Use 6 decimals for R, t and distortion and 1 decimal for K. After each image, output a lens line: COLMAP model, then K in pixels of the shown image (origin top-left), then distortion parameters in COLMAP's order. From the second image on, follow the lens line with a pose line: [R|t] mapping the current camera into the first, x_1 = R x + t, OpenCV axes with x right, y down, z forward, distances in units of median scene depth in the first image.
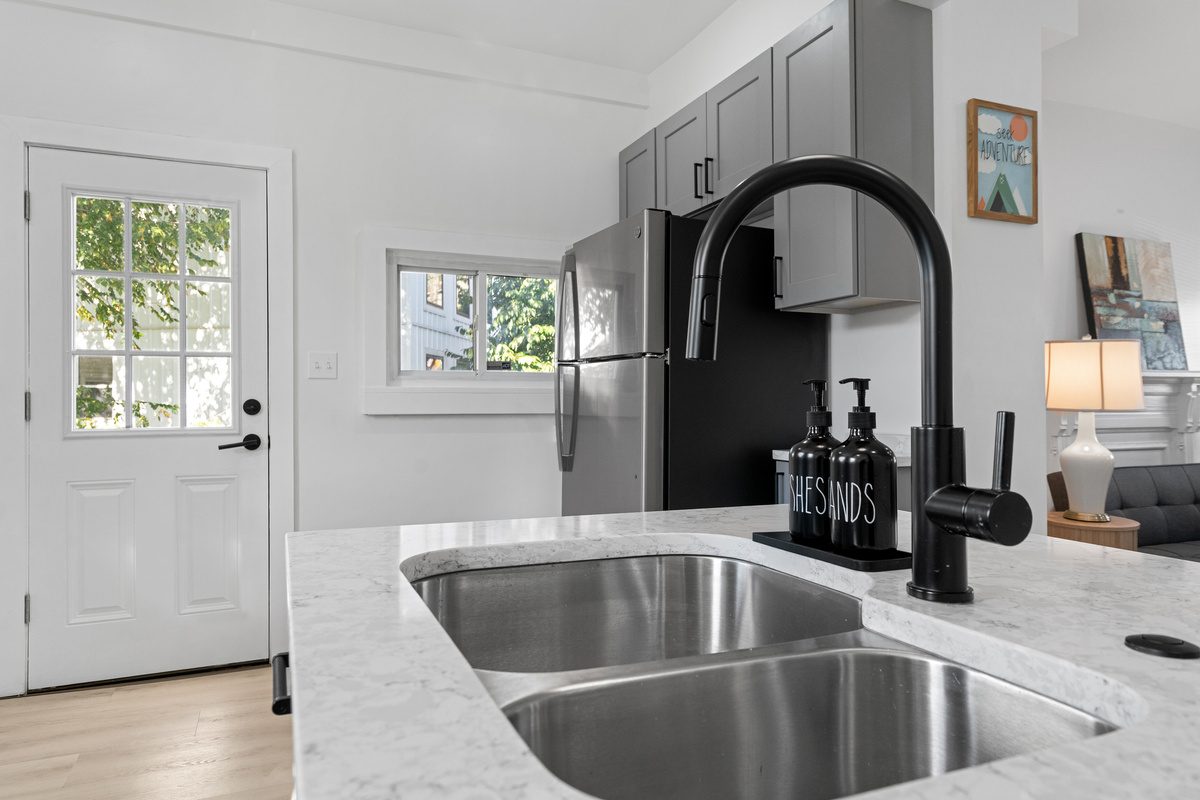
lens RADIAL K [[764.5, 0, 600.0], [0, 764.5, 400.0], [0, 0, 1]] dist [0.007292, 0.003893]
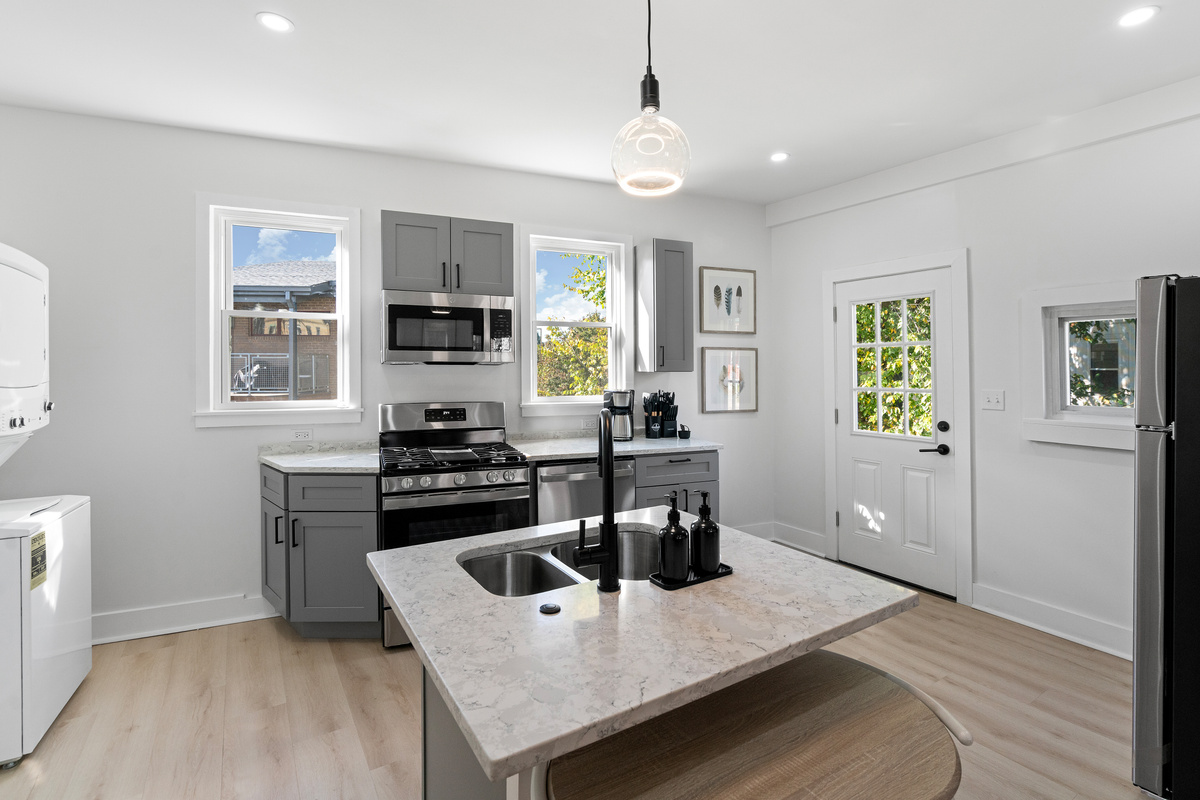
lens RADIAL K [[562.5, 0, 599.6], [0, 562.5, 388.6], [0, 0, 1]] dist [-0.000145, 0.000313]
pose [[0.150004, 0.034146, -0.988096, 0.563550], [0.002363, 0.999388, 0.034895, -0.111286], [0.988683, -0.007569, 0.149832, 0.179458]]
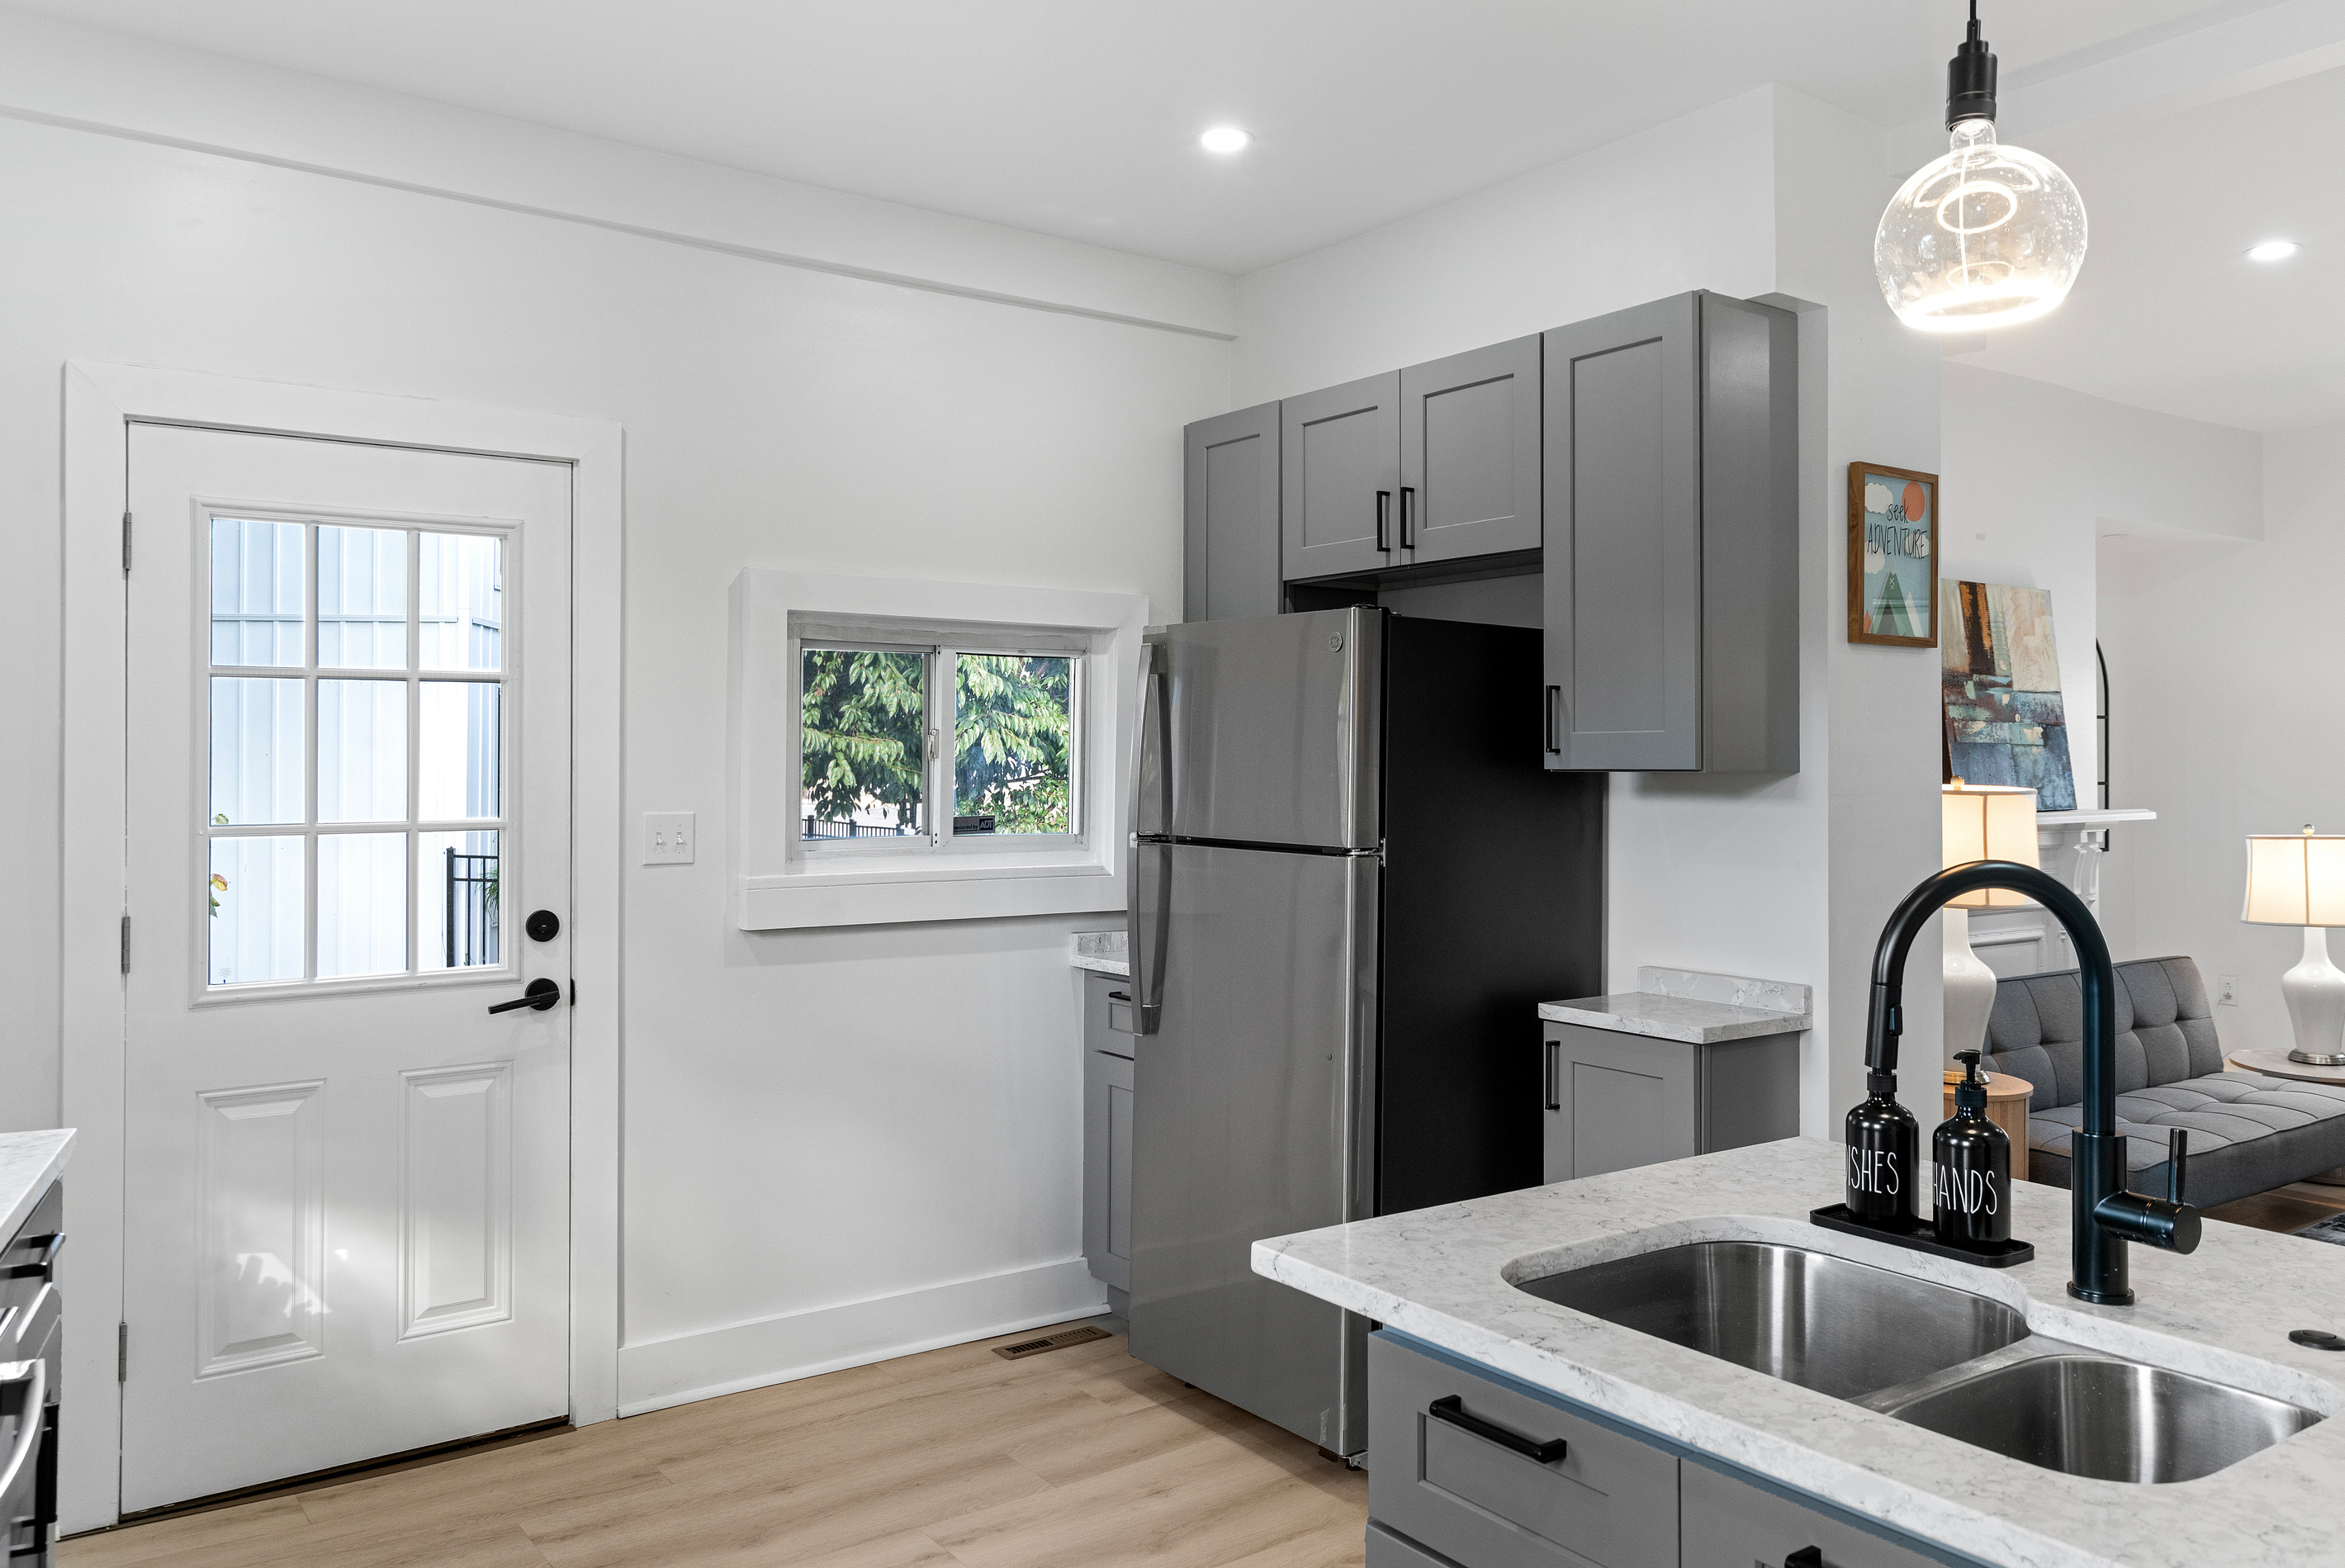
lens RADIAL K [[1774.4, 0, 1168.4], [0, 1774.4, 753.1], [0, 0, 1]] dist [0.008390, 0.004625]
pose [[0.974368, 0.006069, 0.224877, -0.334237], [-0.006971, 0.999971, 0.003219, -0.120008], [-0.224851, -0.004704, 0.974382, -0.264012]]
